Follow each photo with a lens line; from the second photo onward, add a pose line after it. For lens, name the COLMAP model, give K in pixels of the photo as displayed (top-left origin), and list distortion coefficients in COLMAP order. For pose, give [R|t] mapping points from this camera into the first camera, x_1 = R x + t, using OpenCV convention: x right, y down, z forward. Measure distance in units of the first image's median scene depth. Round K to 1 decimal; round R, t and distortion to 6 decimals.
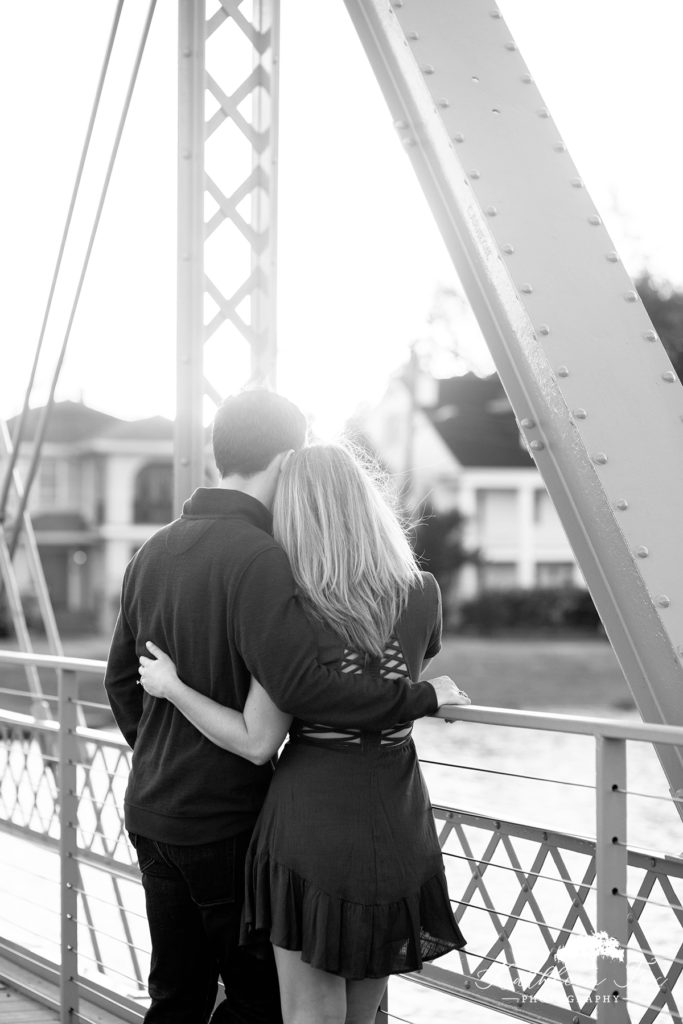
lens RADIAL K [[2566.3, 0, 341.5], [0, 2566.3, 512.0], [0, 0, 1]] dist [-0.105162, -0.339985]
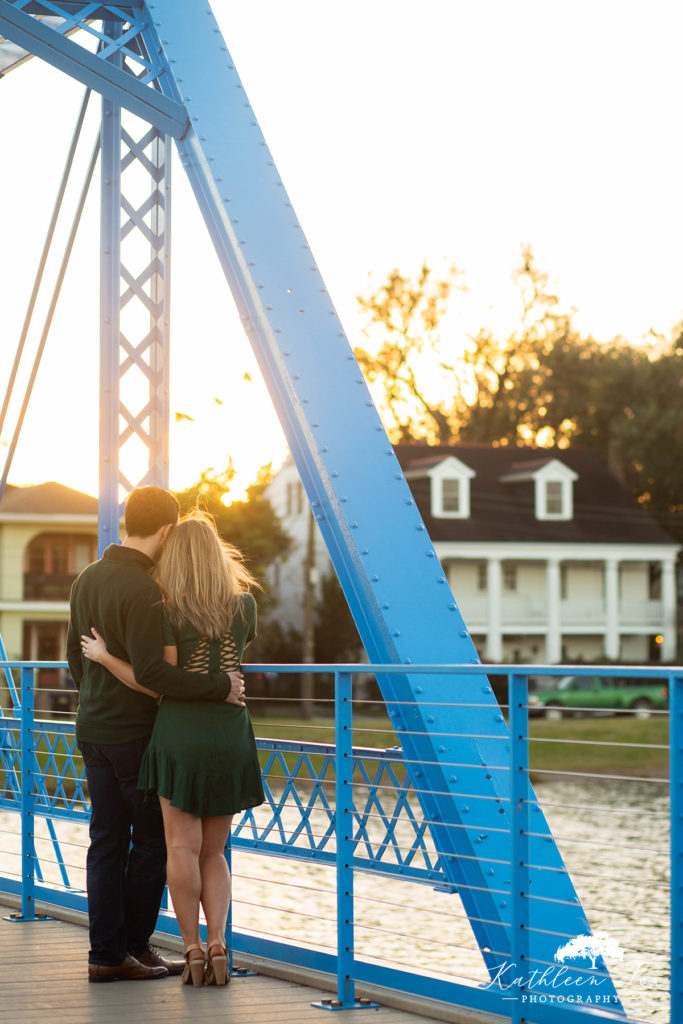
lens RADIAL K [[2743.3, 0, 341.5], [0, 2743.3, 512.0], [0, 0, 1]] dist [-0.061448, -1.036918]
pose [[0.999489, 0.000172, 0.031949, 0.024602], [0.000604, 0.999705, -0.024268, 0.009559], [-0.031944, 0.024275, 0.999195, -0.591429]]
